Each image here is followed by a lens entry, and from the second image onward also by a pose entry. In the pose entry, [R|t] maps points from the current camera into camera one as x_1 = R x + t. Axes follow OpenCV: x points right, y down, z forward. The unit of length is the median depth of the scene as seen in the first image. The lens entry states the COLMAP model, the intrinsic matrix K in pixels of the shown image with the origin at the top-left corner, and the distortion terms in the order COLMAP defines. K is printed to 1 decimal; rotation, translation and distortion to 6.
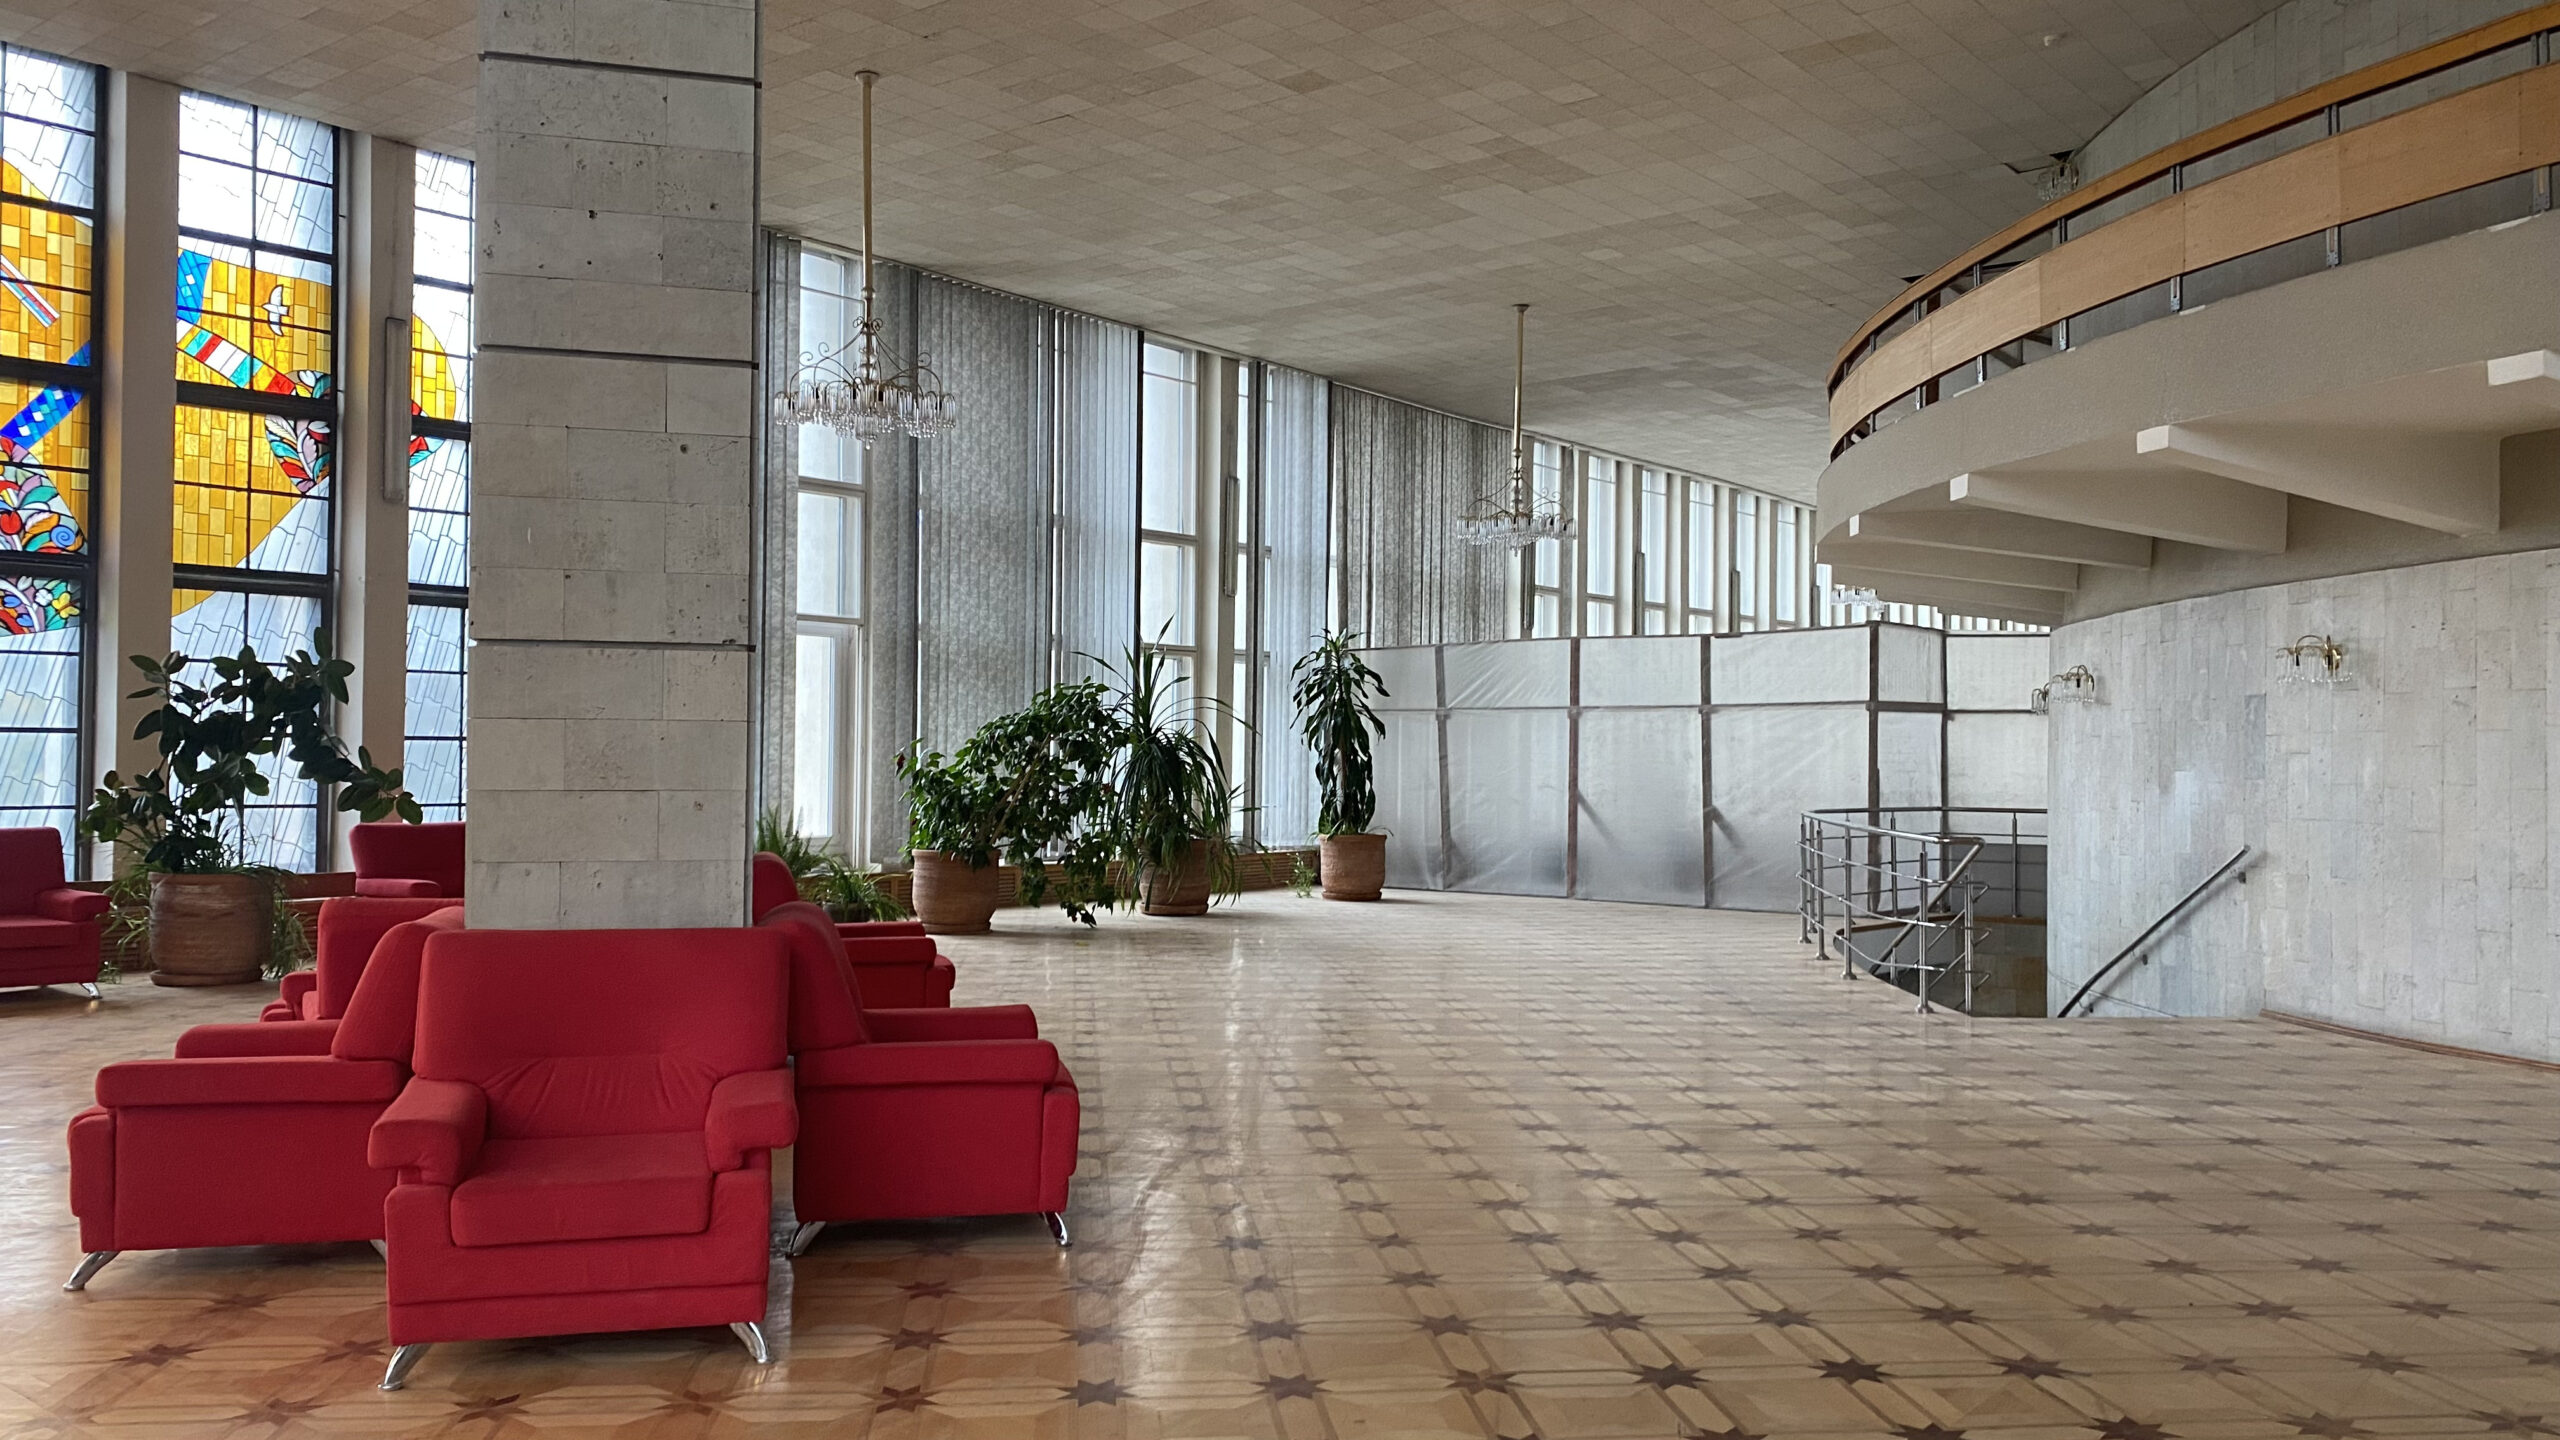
lens RADIAL K [[1916.3, 0, 1290.9], [0, 1916.3, 734.5], [0, 0, 1]] dist [0.037268, -0.044314]
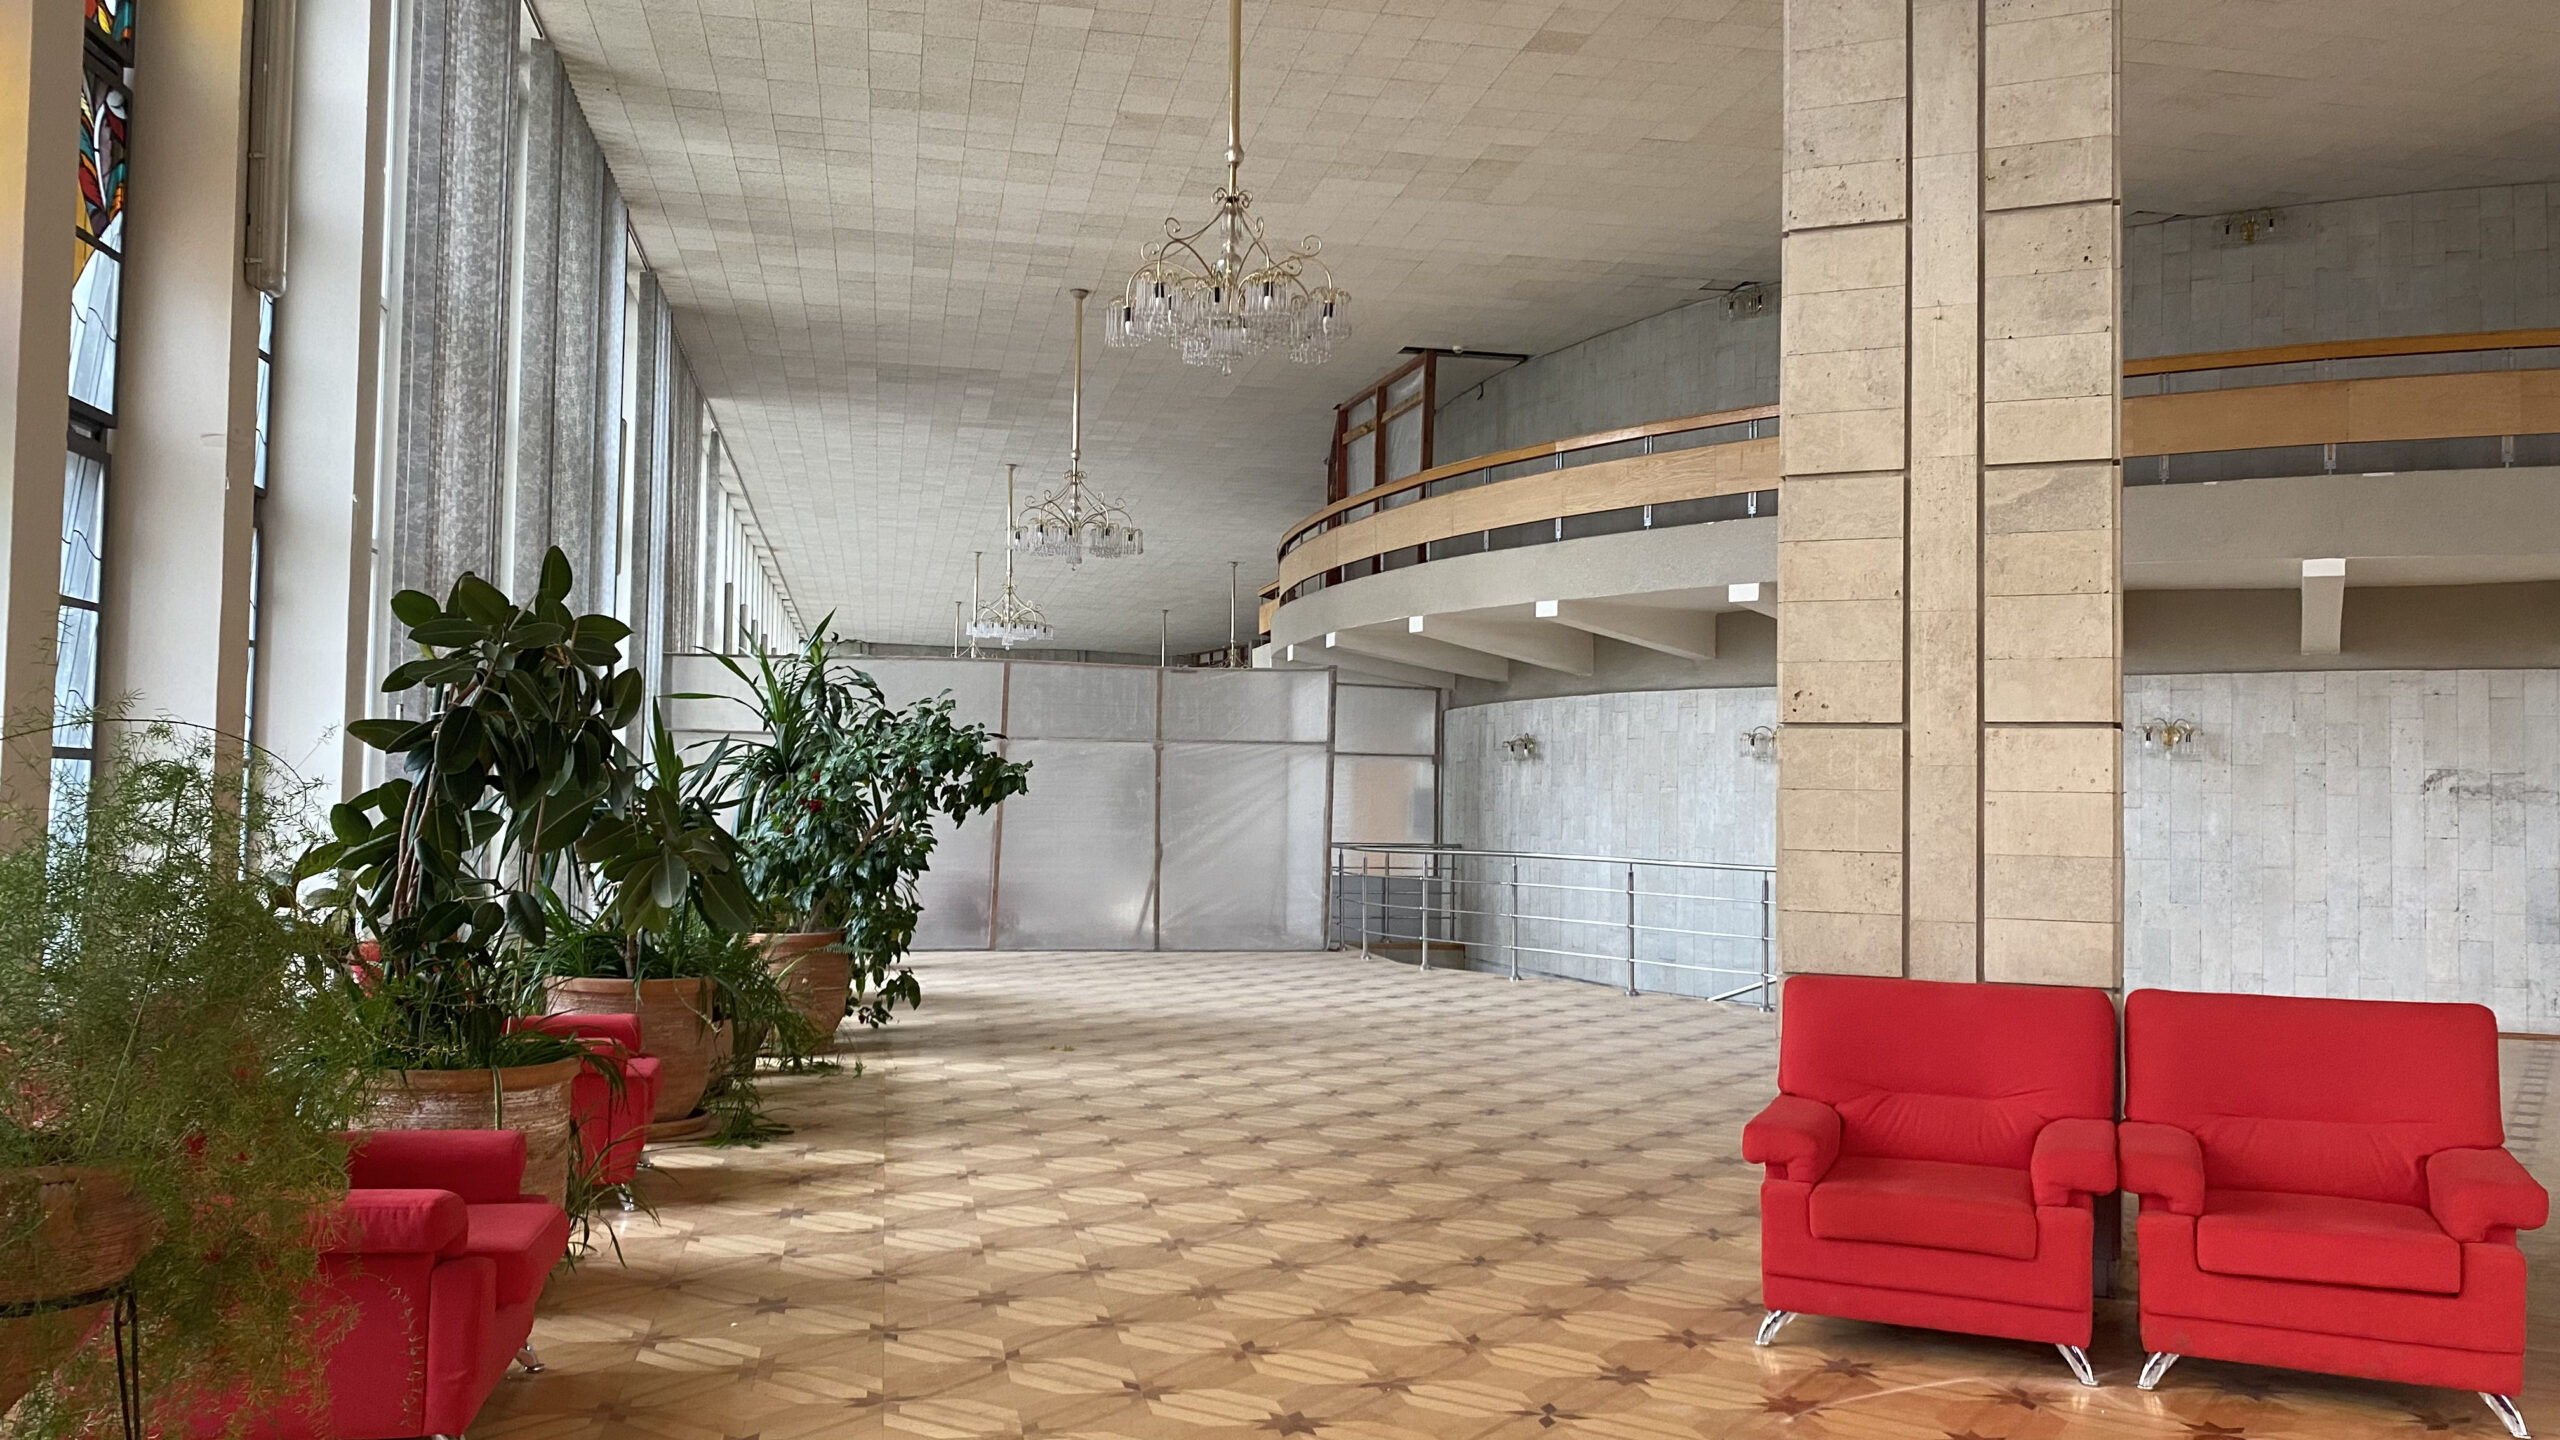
lens RADIAL K [[1916.3, 0, 1246.6], [0, 1916.3, 755.1], [0, 0, 1]] dist [0.037268, -0.044314]
pose [[0.659430, 0.021379, 0.751462, -0.887121], [-0.022305, 0.999712, -0.008868, -0.000870], [-0.751435, -0.010913, 0.659716, 0.620981]]
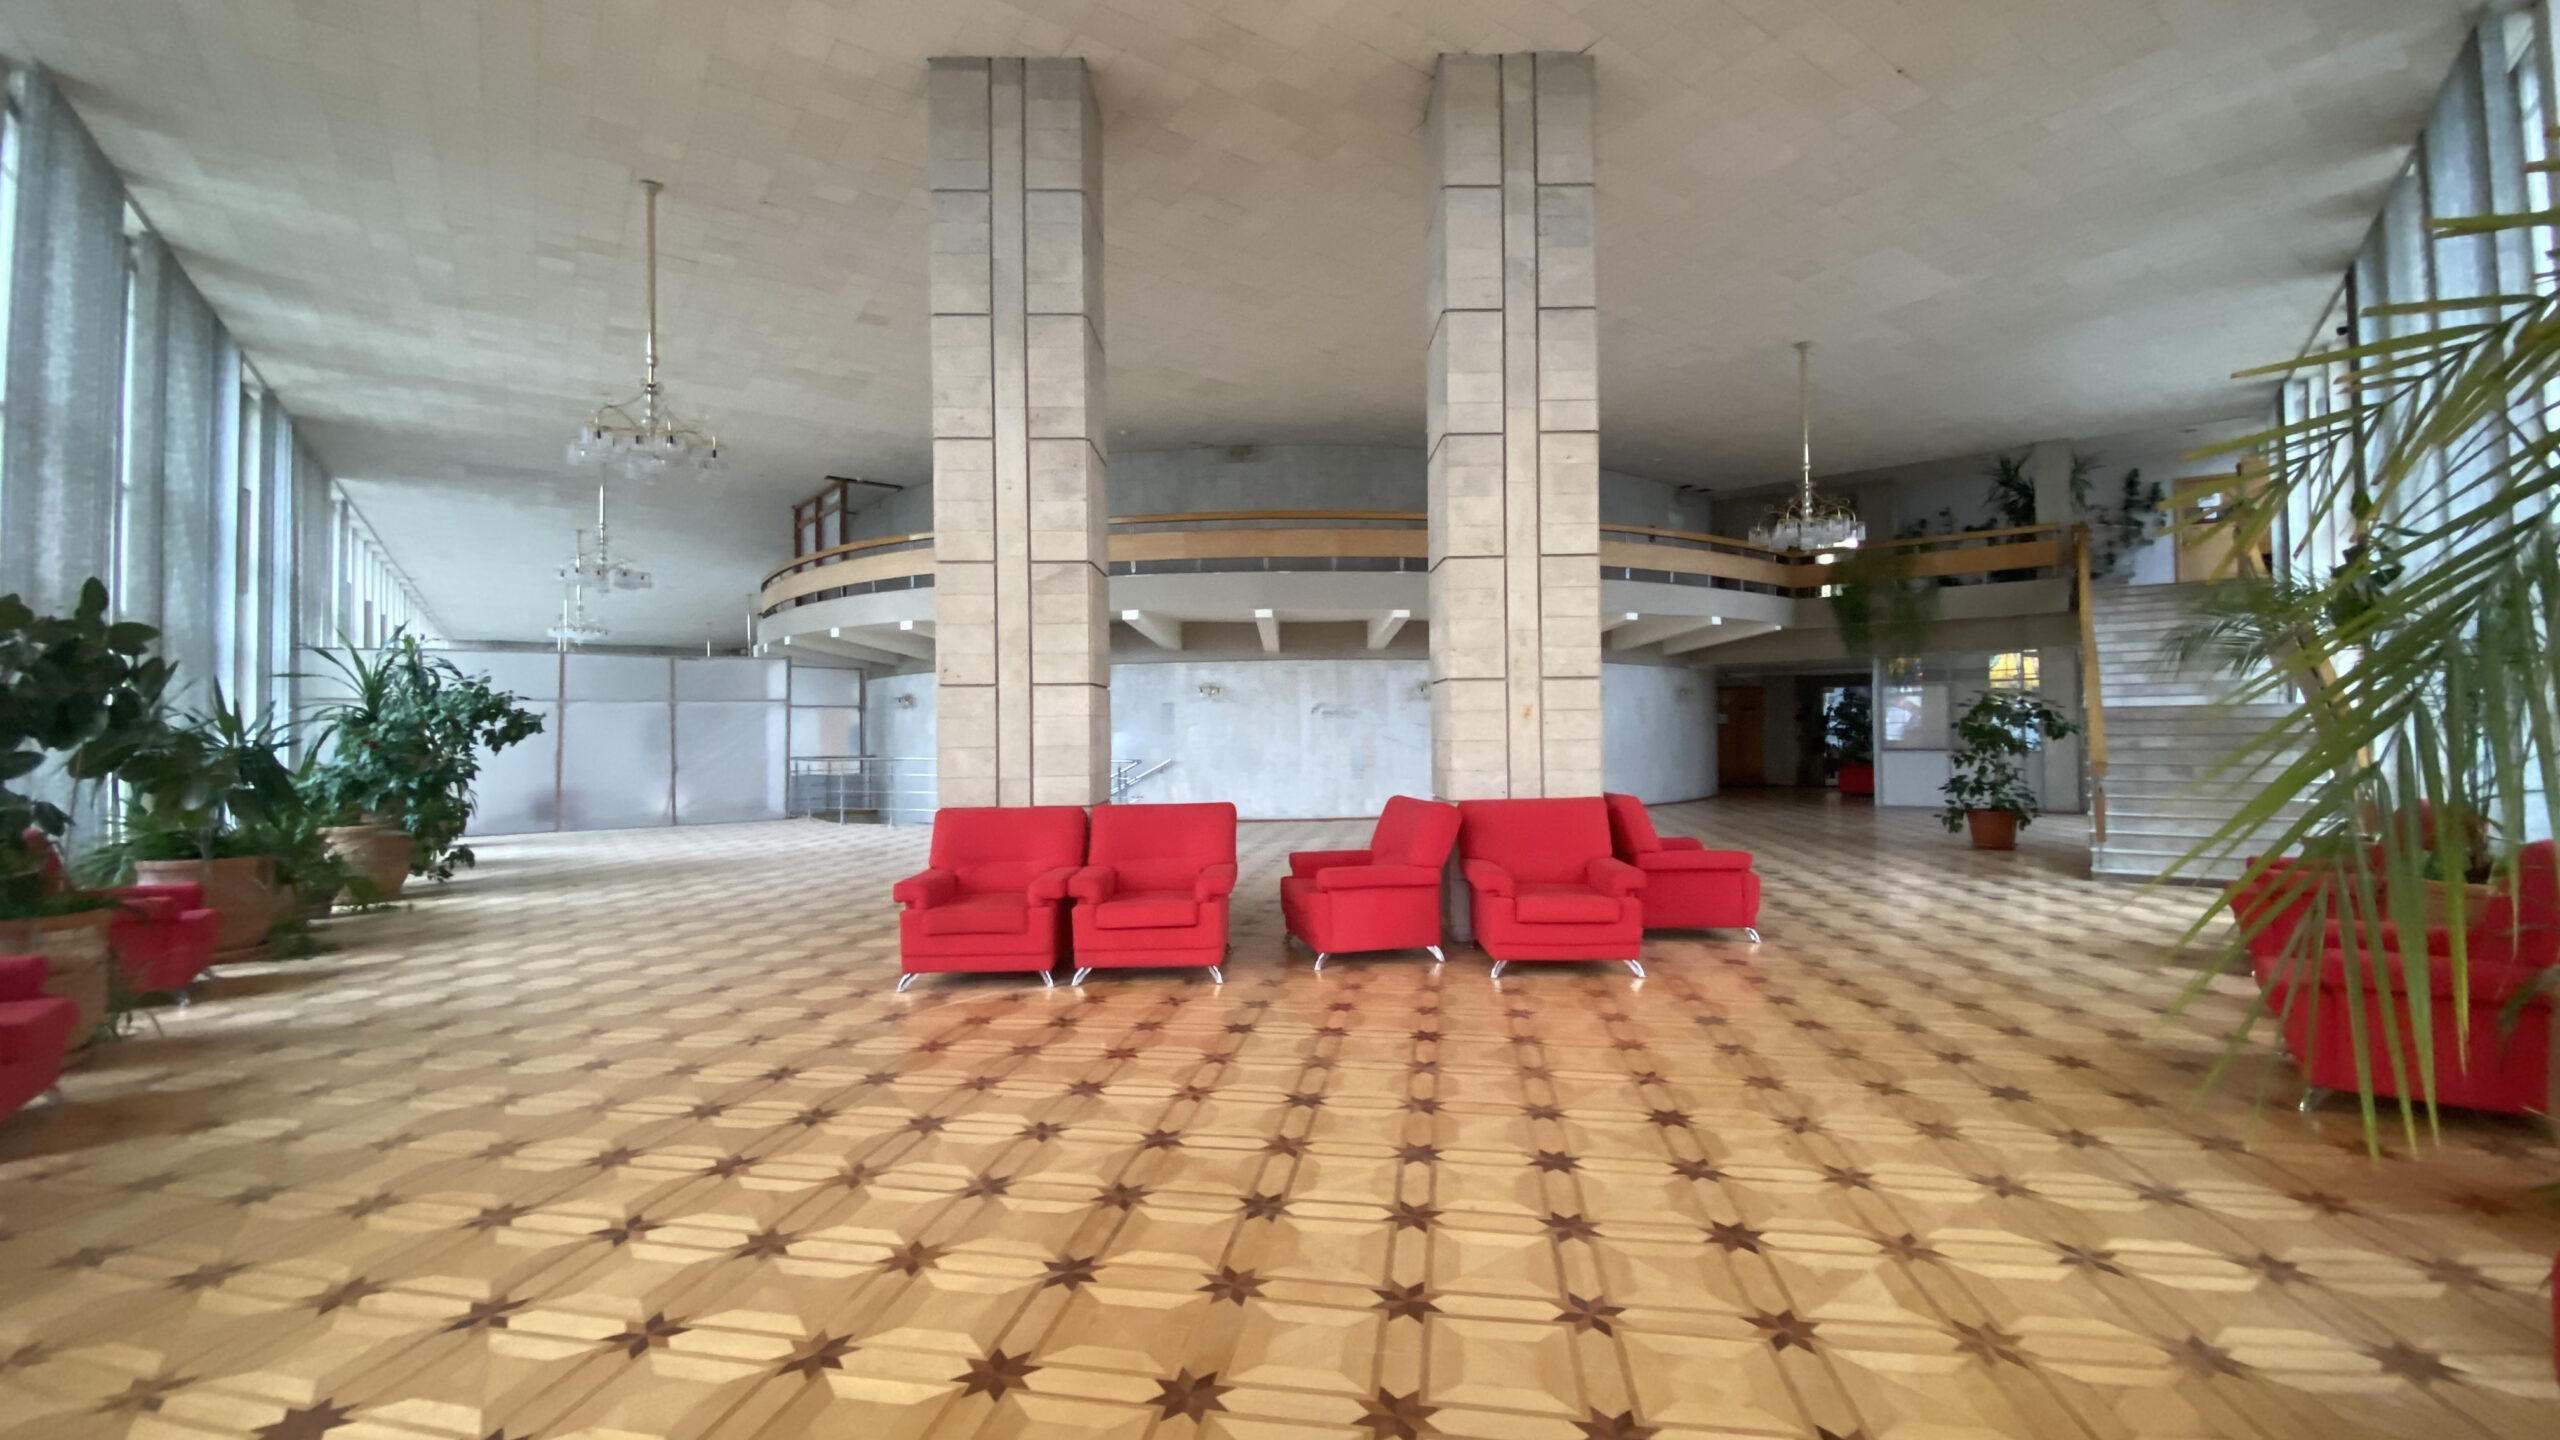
lens RADIAL K [[1019.6, 0, 1285.1], [0, 1019.6, 731.4], [0, 0, 1]] dist [-0.013356, -0.008505]
pose [[0.261152, -0.012934, 0.965211, -0.882522], [0.001048, 0.999913, 0.013115, 0.000740], [-0.965297, -0.002413, 0.261143, 0.521444]]
